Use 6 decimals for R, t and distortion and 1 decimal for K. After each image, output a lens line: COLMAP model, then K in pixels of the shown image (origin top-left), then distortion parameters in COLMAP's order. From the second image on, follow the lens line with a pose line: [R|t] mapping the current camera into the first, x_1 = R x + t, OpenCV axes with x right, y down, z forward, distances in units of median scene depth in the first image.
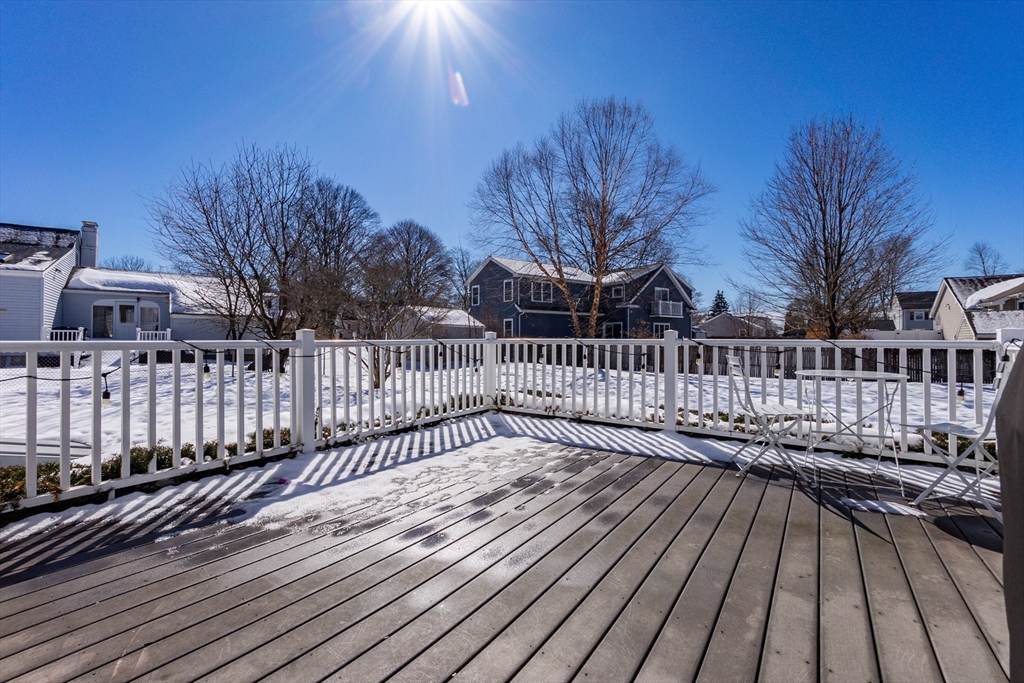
lens RADIAL K [[437.9, 0, 507.6], [0, 437.9, 338.6], [0, 0, 1]] dist [-0.001875, -0.000056]
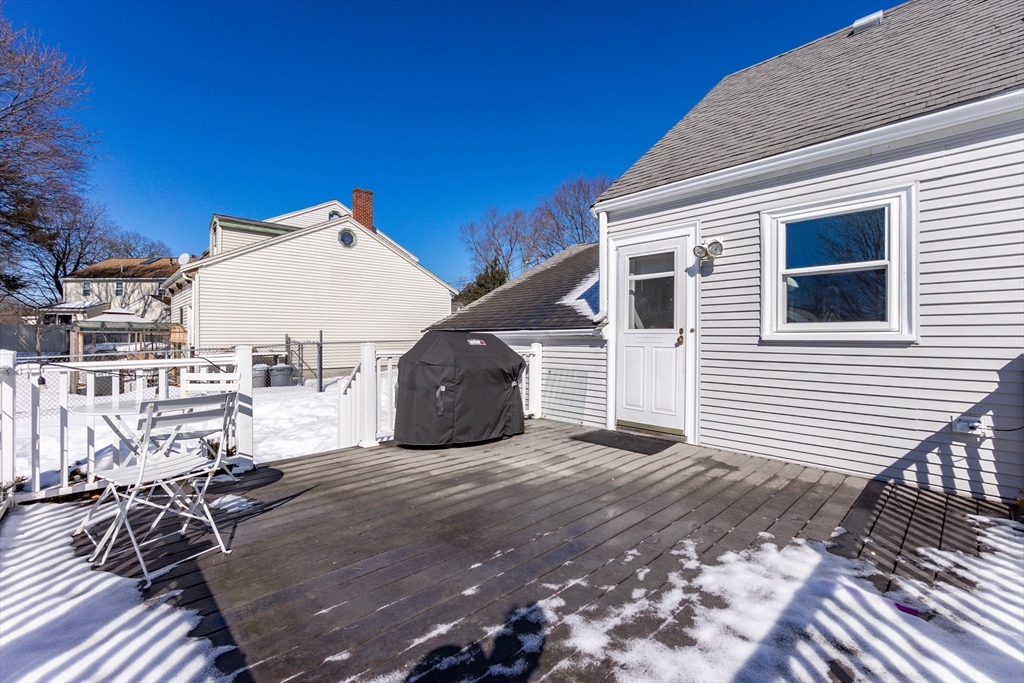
lens RADIAL K [[437.9, 0, 507.6], [0, 437.9, 338.6], [0, 0, 1]] dist [-0.001875, -0.000056]
pose [[-0.980841, -0.001386, 0.194804, -0.068510], [-0.002524, 0.999981, -0.005595, -0.036368], [-0.194792, -0.005980, -0.980826, 1.358470]]
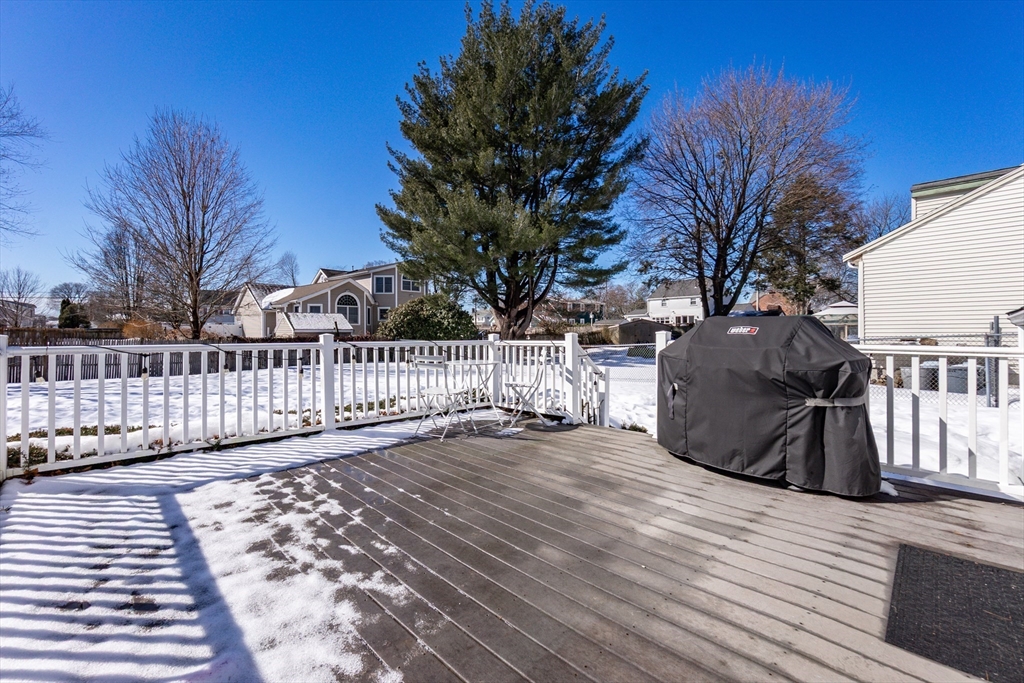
lens RADIAL K [[437.9, 0, 507.6], [0, 437.9, 338.6], [0, 0, 1]] dist [-0.001875, -0.000056]
pose [[0.183923, -0.015496, 0.982818, -0.666105], [-0.002846, 0.999863, 0.016298, -0.029333], [-0.982936, -0.005795, 0.183854, 0.452099]]
